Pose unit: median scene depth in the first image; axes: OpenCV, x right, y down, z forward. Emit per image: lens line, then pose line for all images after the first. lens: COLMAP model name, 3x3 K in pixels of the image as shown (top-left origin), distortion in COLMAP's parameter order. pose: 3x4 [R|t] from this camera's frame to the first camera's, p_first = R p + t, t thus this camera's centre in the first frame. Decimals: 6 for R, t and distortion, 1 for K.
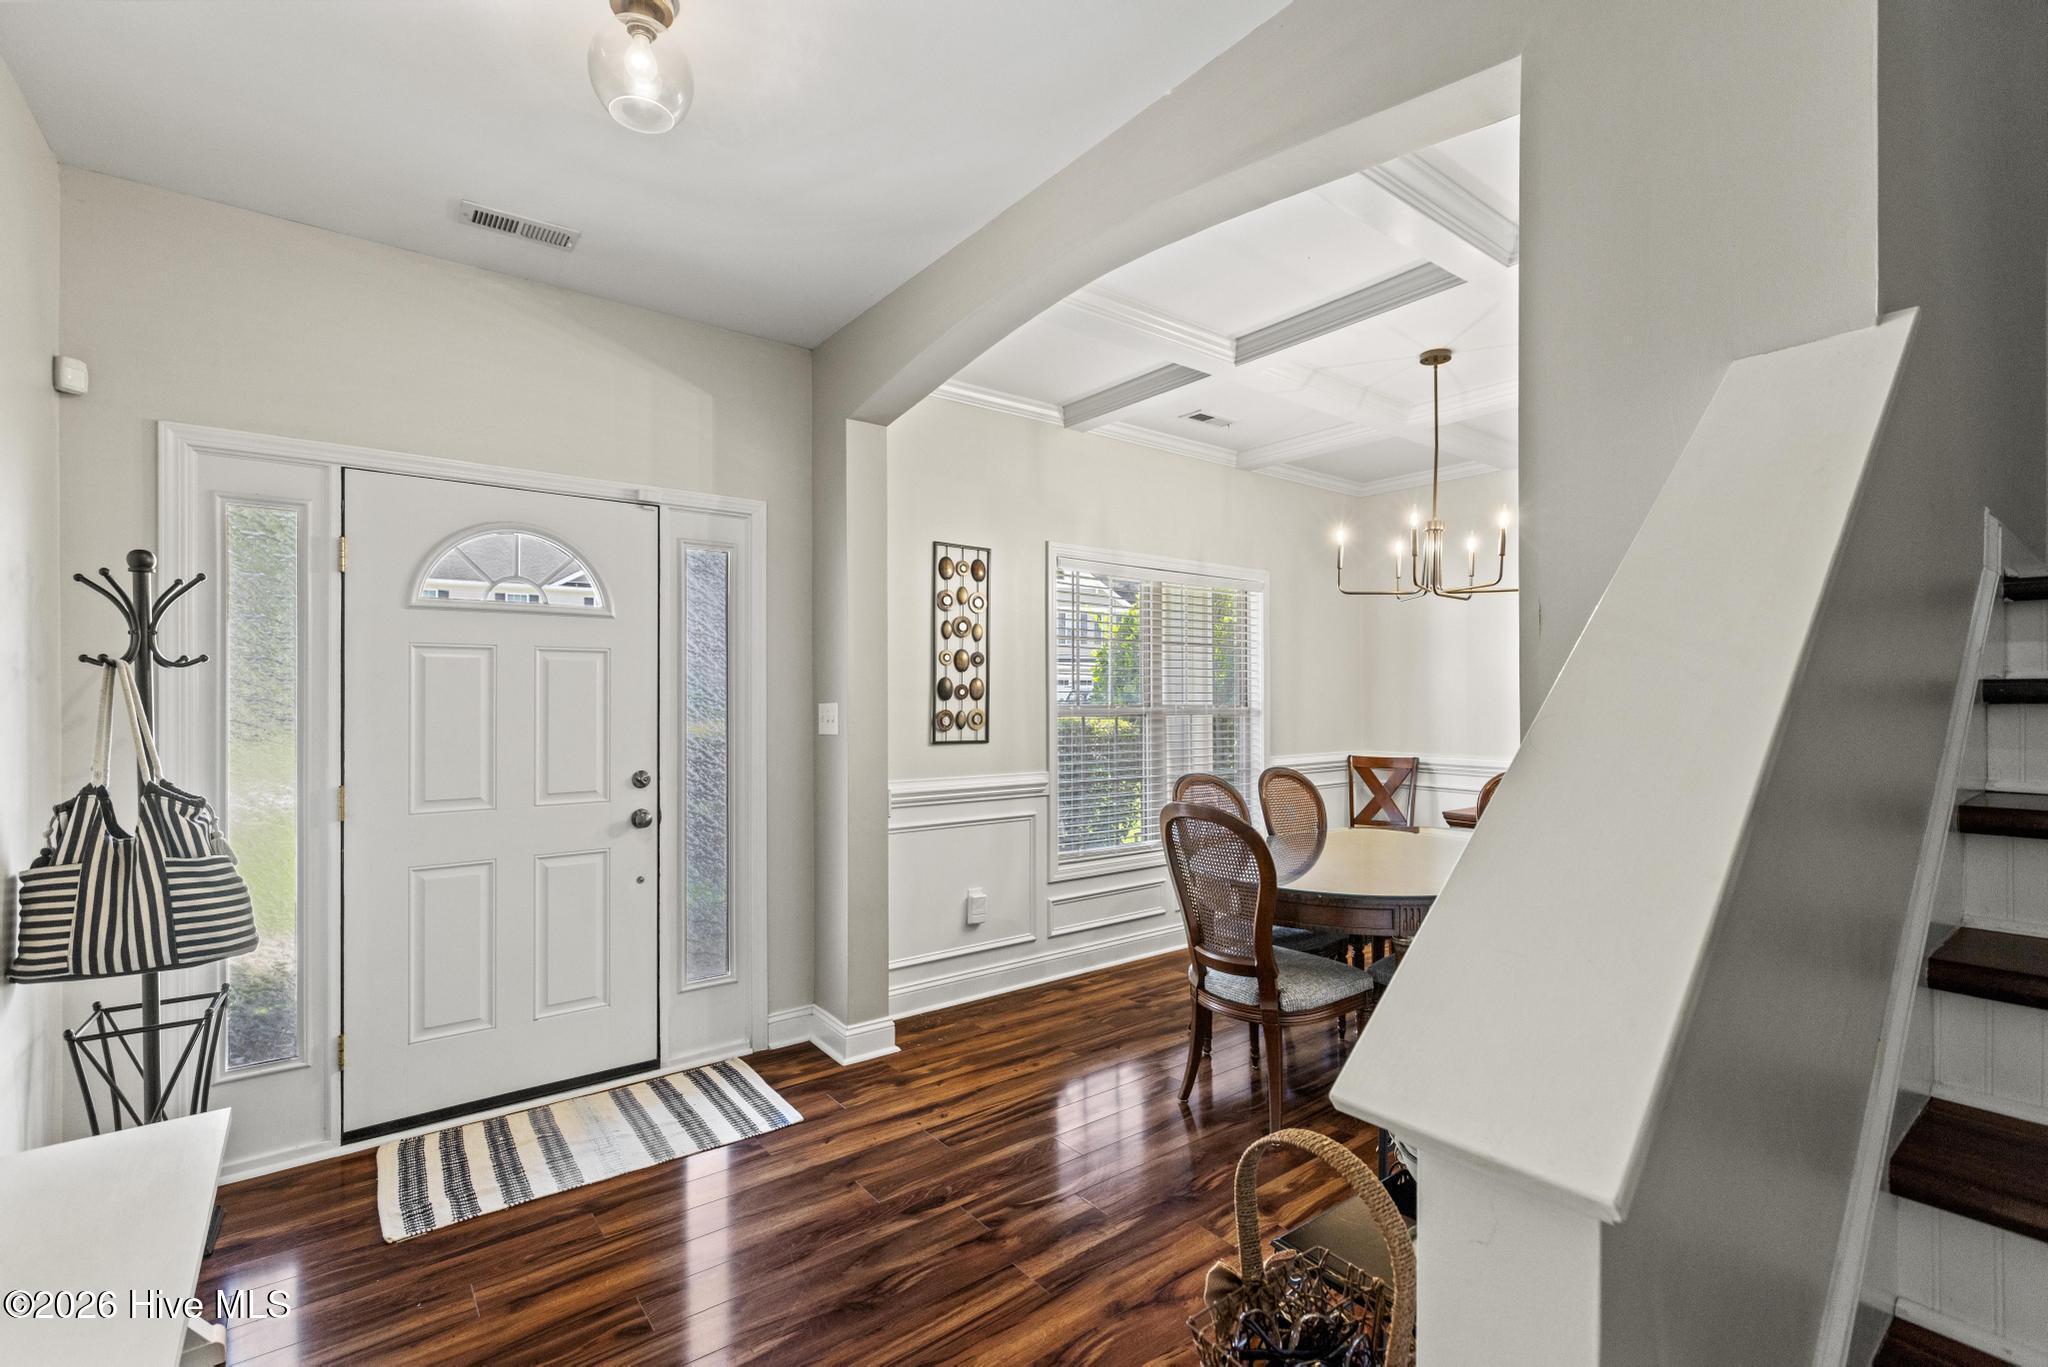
lens RADIAL K [[905.9, 0, 1025.9], [0, 905.9, 698.8], [0, 0, 1]] dist [-0.001248, -0.000029]
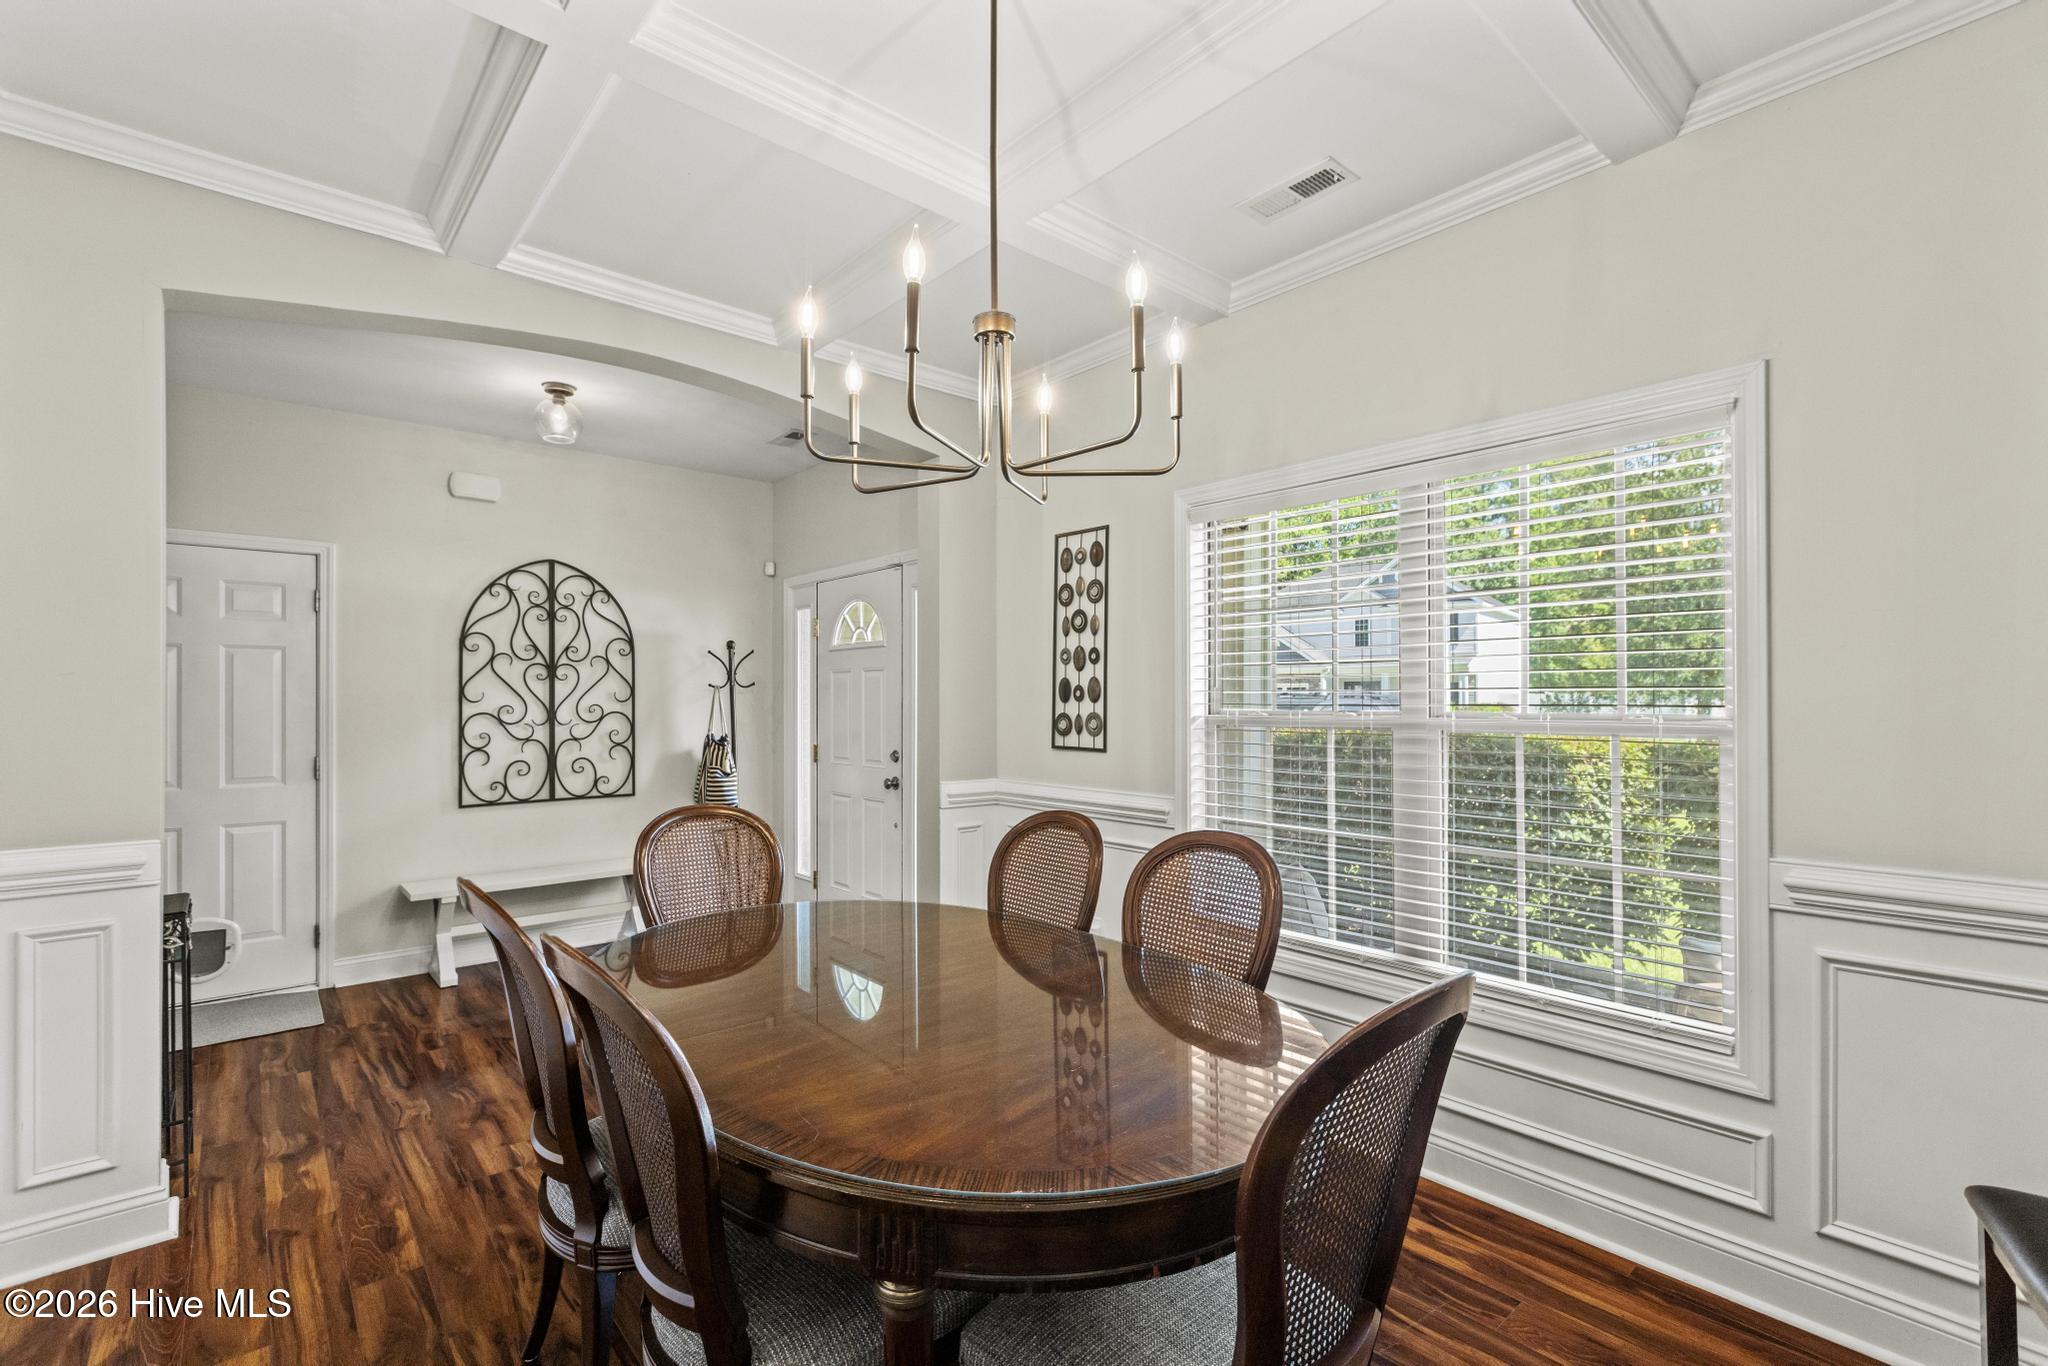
lens RADIAL K [[914.9, 0, 1031.1], [0, 914.9, 689.5], [0, 0, 1]] dist [0.000392, 0.000741]
pose [[0.060548, -0.010953, -0.998105, 0.842001], [0.001840, 0.999939, -0.010861, -0.001038], [0.998164, -0.001179, 0.060565, 0.901516]]
